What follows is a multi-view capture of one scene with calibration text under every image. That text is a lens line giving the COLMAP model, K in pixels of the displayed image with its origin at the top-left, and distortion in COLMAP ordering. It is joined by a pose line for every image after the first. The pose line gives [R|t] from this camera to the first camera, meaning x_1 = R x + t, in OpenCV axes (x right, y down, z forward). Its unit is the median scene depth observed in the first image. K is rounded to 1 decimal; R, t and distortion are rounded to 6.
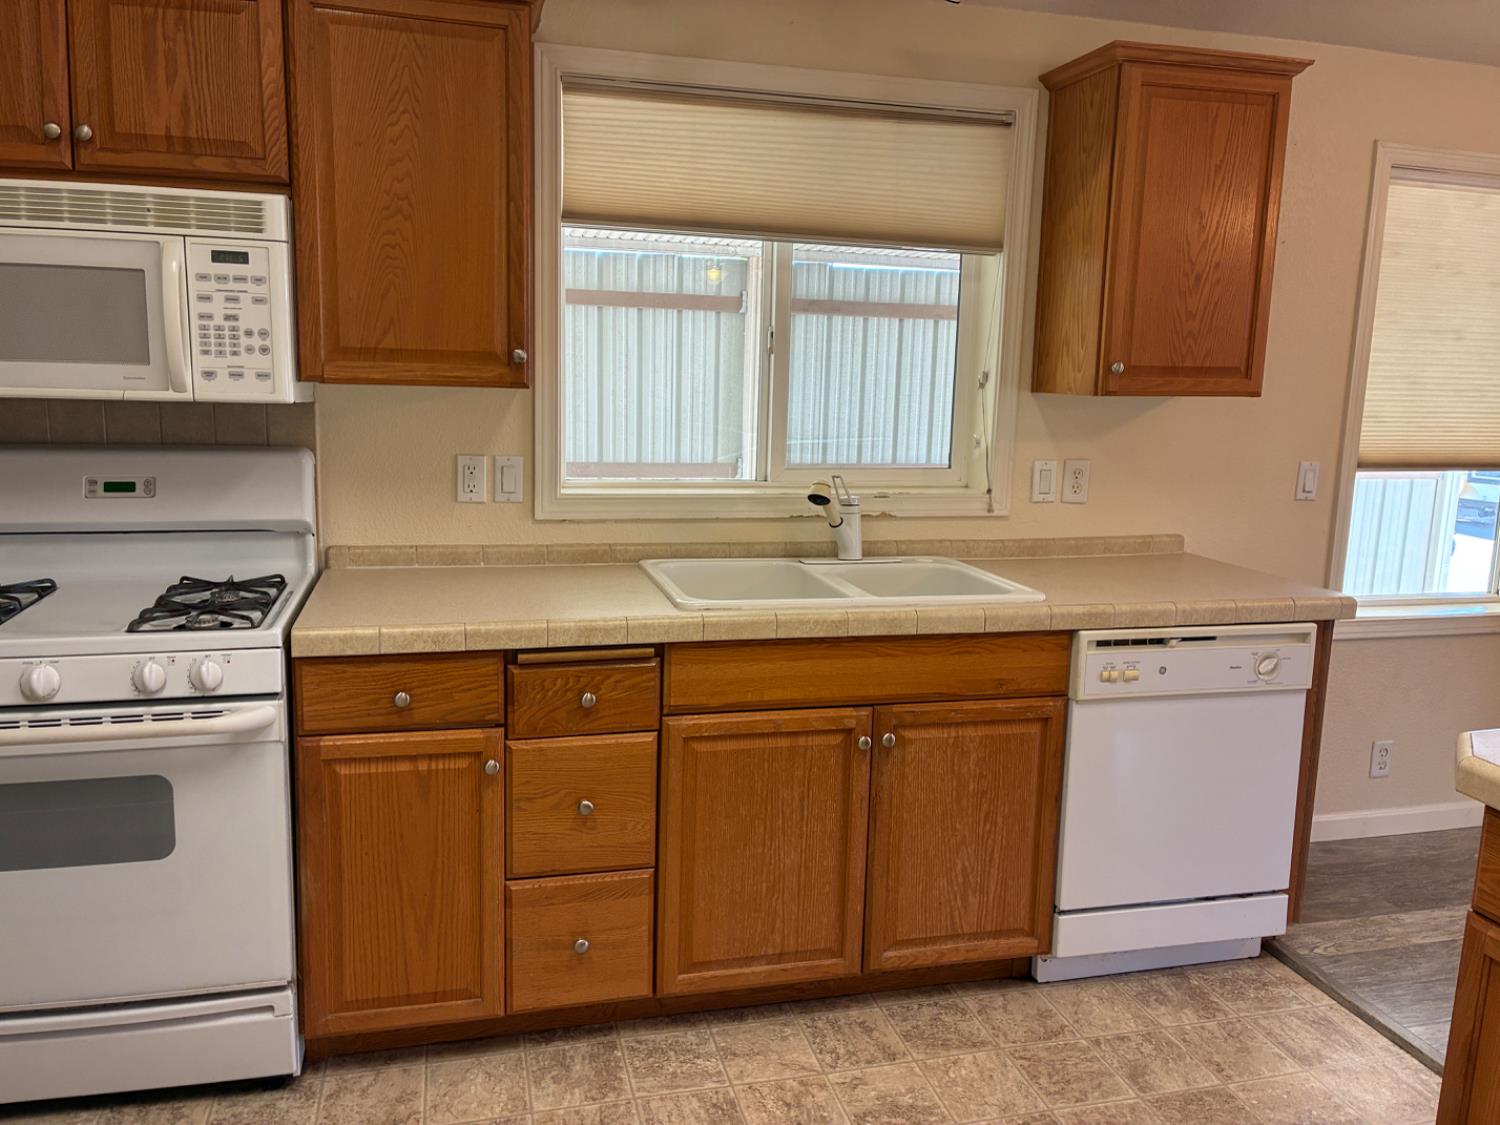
lens RADIAL K [[1138.5, 0, 755.1], [0, 1138.5, 552.3], [0, 0, 1]] dist [0.074419, -0.096494]
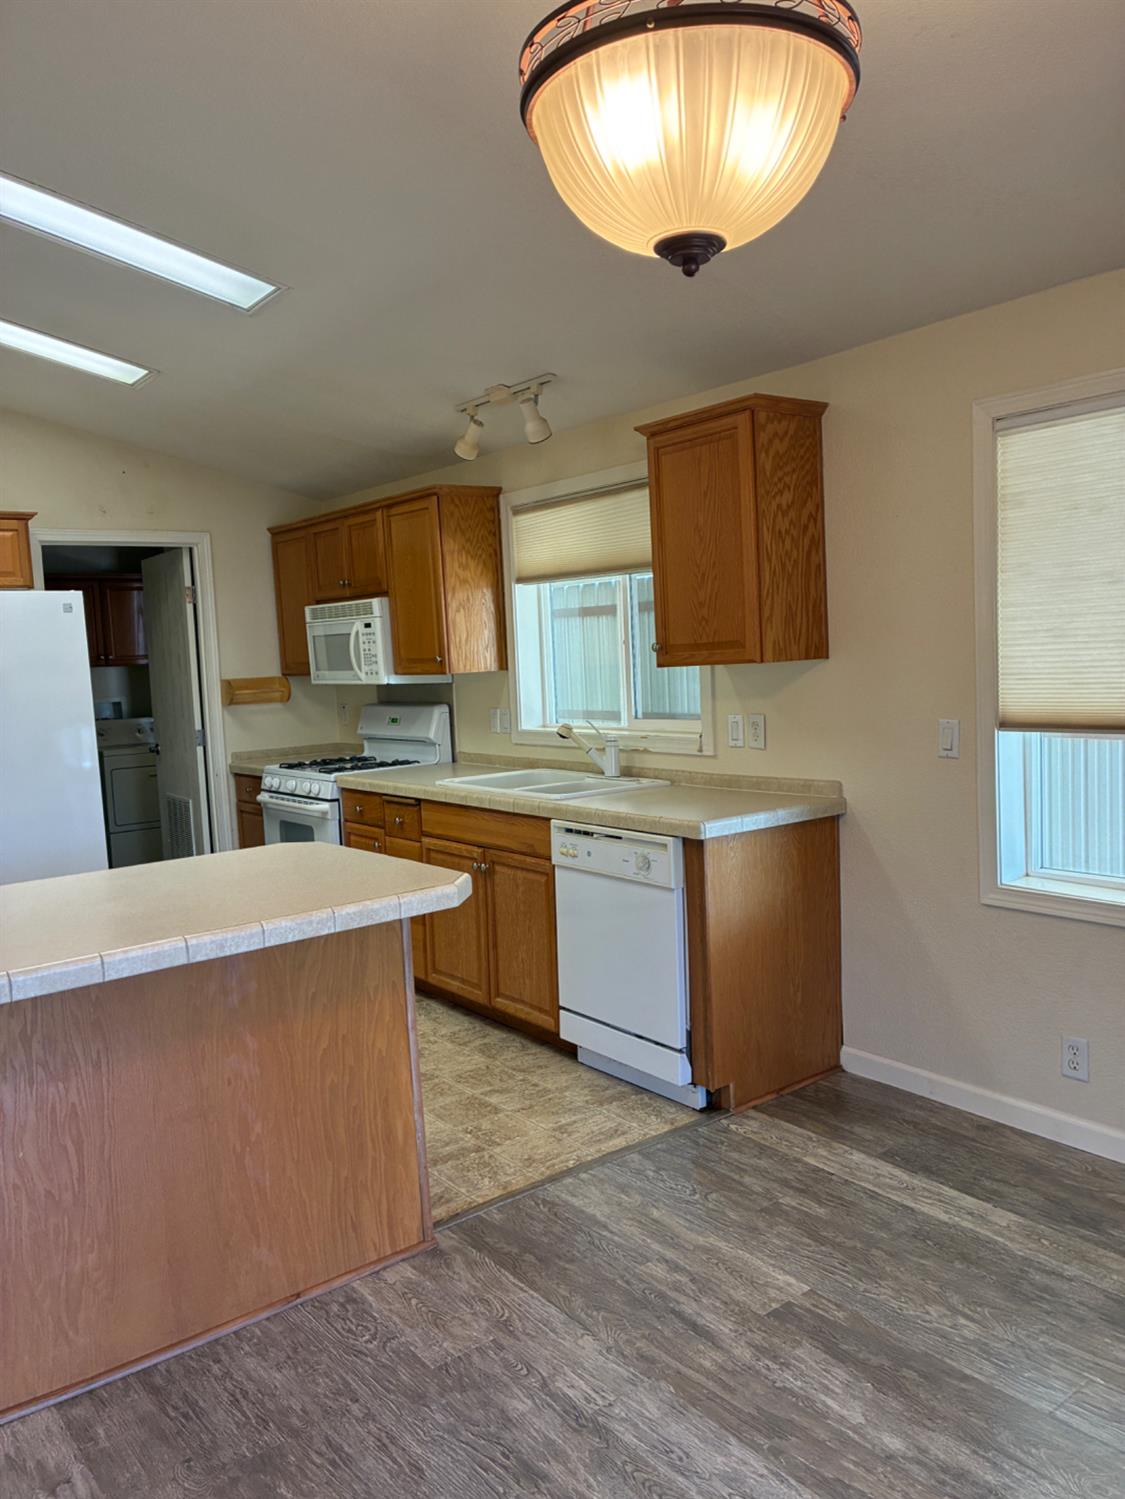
lens RADIAL K [[1137.7, 0, 568.7], [0, 1137.7, 755.4], [0, 0, 1]] dist [0.074419, -0.096494]
pose [[0.393979, 0.039227, -0.918282, 1.884238], [-0.095670, 0.995412, 0.001476, -0.024711], [0.914127, 0.087271, 0.395924, 0.437667]]
